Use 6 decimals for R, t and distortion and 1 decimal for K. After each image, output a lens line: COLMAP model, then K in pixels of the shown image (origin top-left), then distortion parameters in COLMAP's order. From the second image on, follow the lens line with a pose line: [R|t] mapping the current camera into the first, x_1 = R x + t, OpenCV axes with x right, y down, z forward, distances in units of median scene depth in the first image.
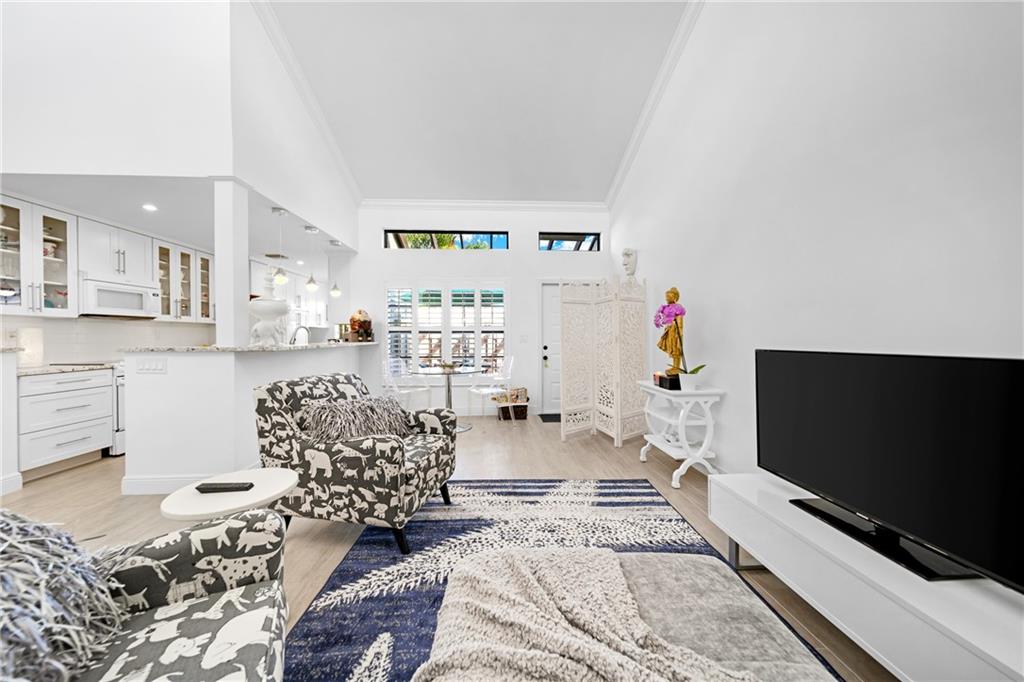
lens RADIAL K [[353.9, 0, 510.2], [0, 353.9, 339.2], [0, 0, 1]] dist [0.002041, -0.000941]
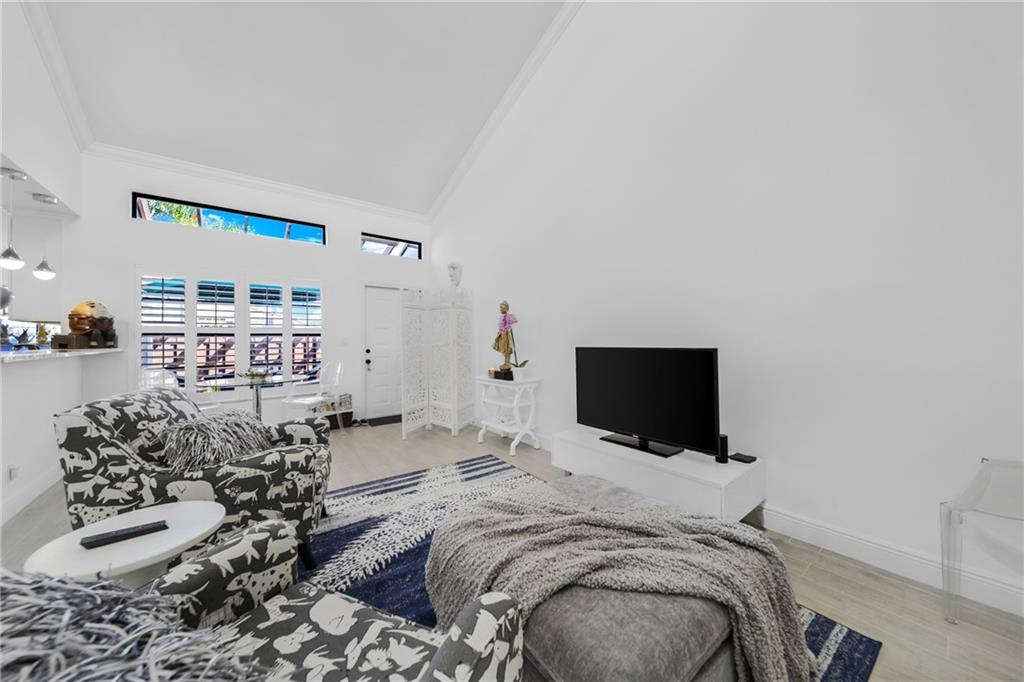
lens RADIAL K [[353.9, 0, 514.0], [0, 353.9, 338.6], [0, 0, 1]] dist [0.002041, -0.000941]
pose [[0.814155, -0.001322, 0.580646, -0.286998], [0.008052, 0.999927, -0.009013, 0.002804], [-0.580592, 0.012013, 0.814106, -0.064209]]
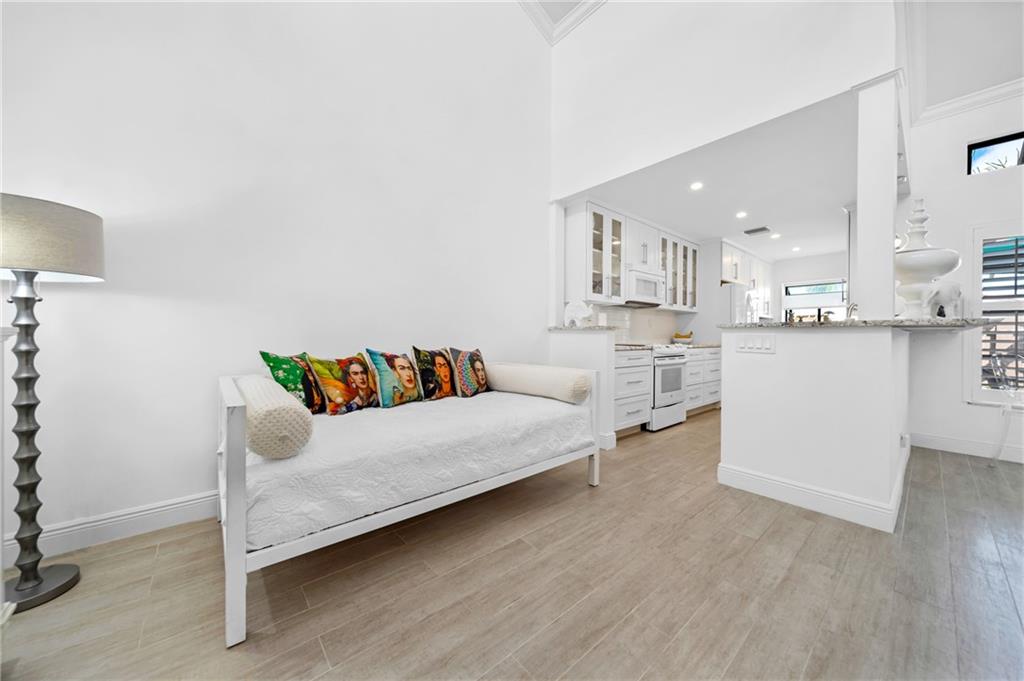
lens RADIAL K [[353.9, 0, 502.4], [0, 353.9, 336.7], [0, 0, 1]] dist [0.002041, -0.000941]
pose [[0.592968, 0.008519, -0.805181, -0.674870], [-0.016245, 0.999867, -0.001384, 0.066492], [0.805062, 0.013900, 0.593027, -0.006773]]
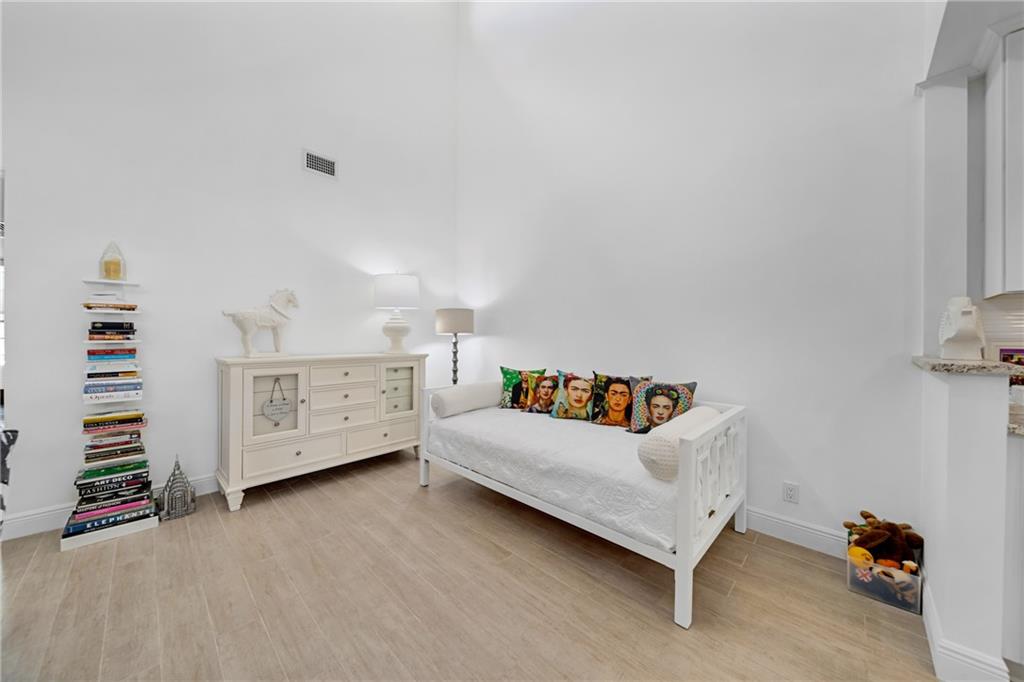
lens RADIAL K [[353.9, 0, 511.6], [0, 353.9, 338.4], [0, 0, 1]] dist [0.002041, -0.000941]
pose [[-0.738416, -0.000952, -0.674345, -0.690551], [-0.009916, 0.999906, 0.009446, -0.006822], [0.674273, 0.013662, -0.738356, 0.927259]]
